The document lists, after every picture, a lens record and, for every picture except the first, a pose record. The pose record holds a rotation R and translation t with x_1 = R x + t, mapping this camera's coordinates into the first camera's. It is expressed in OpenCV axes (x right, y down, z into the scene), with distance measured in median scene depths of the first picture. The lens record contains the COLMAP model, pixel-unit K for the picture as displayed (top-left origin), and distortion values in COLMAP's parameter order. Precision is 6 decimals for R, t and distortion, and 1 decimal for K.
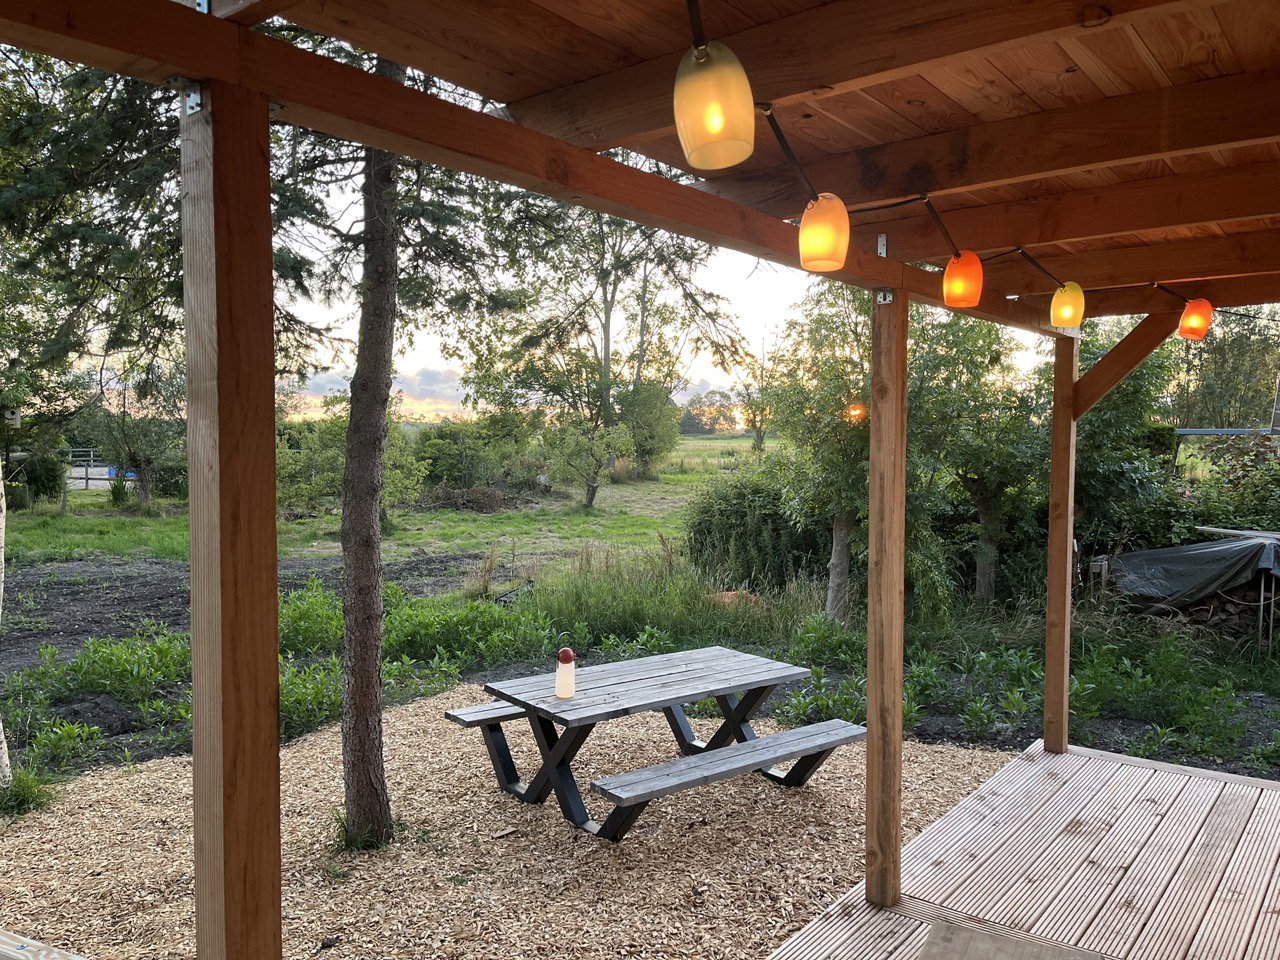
lens RADIAL K [[962.3, 0, 632.1], [0, 962.3, 478.4], [0, 0, 1]] dist [0.031686, -0.046072]
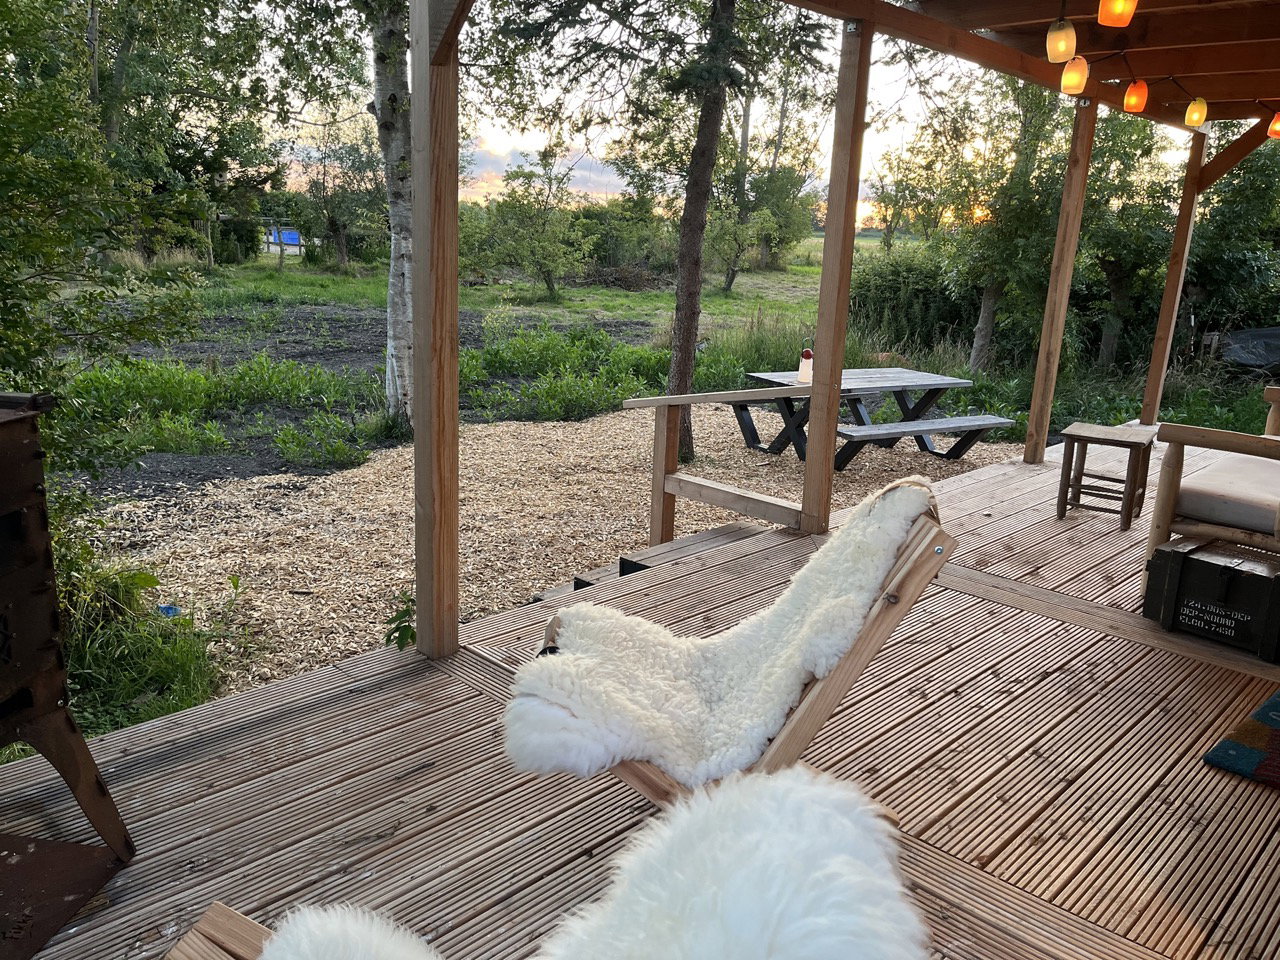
lens RADIAL K [[962.3, 0, 643.6], [0, 962.3, 487.9], [0, 0, 1]] dist [0.031686, -0.046072]
pose [[0.994482, 0.063526, -0.083483, -0.044755], [-0.043935, 0.974861, 0.218441, 0.018403], [0.095261, -0.213568, 0.972273, -0.119608]]
